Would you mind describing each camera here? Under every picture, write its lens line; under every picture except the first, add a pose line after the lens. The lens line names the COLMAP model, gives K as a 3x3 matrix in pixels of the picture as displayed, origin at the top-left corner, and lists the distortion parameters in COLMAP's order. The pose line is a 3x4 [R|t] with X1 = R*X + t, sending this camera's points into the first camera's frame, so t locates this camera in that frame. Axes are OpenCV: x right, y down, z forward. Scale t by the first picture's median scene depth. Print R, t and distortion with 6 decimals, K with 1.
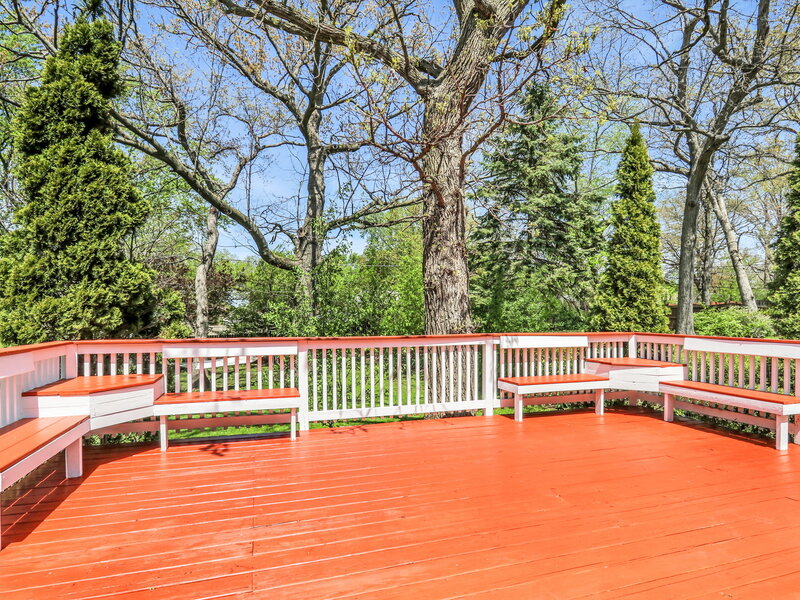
lens RADIAL K [[453.0, 0, 400.0], [0, 453.0, 300.0], [0, 0, 1]] dist [-0.017001, 0.001634]
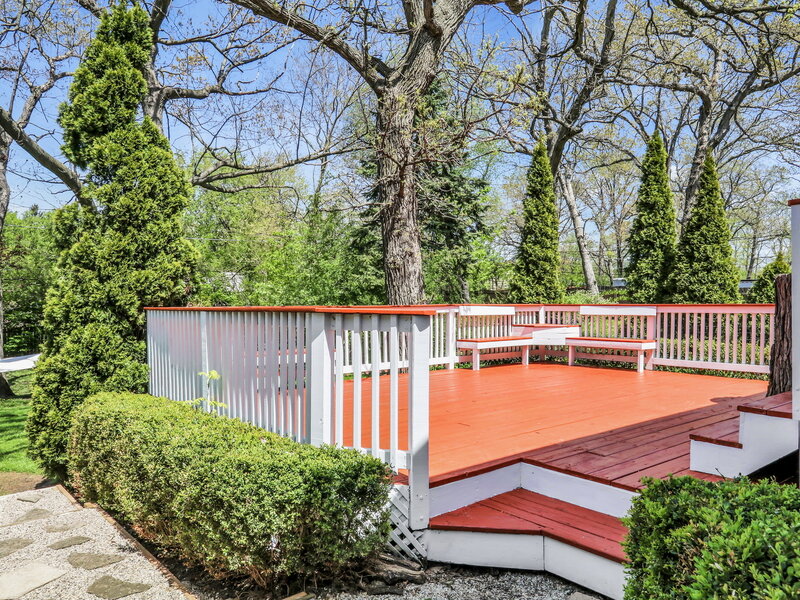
lens RADIAL K [[592.0, 0, 417.1], [0, 592.0, 297.7], [0, 0, 1]] dist [-0.025537, 0.001959]
pose [[0.924480, -0.002547, 0.381221, -0.427065], [-0.005426, 0.999788, 0.019838, 0.020406], [-0.381191, -0.020408, 0.924271, -0.398840]]
